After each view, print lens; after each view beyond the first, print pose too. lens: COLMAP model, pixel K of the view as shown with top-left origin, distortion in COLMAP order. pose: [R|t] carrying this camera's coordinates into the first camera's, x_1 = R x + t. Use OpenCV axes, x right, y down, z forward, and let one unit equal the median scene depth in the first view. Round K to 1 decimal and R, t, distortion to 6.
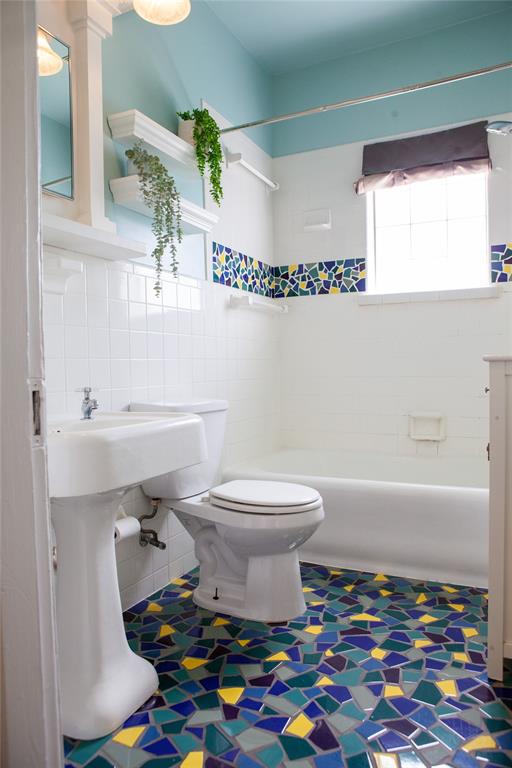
lens RADIAL K [[530.2, 0, 256.5], [0, 530.2, 379.3], [0, 0, 1]] dist [-0.072761, 0.024670]
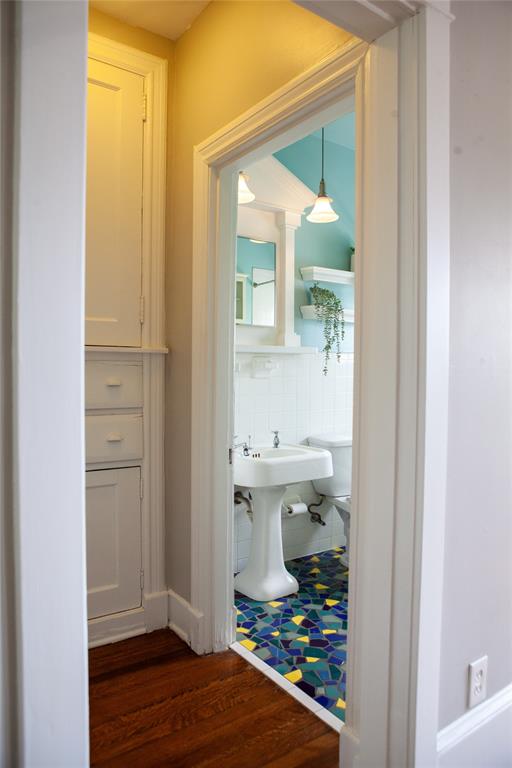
lens RADIAL K [[530.2, 0, 254.1], [0, 530.2, 385.5], [0, 0, 1]] dist [-0.072761, 0.024670]
pose [[0.878876, 0.046381, -0.474789, 0.423348], [-0.039170, 0.998918, 0.025074, -0.161237], [0.475439, -0.003439, 0.879742, -0.599998]]
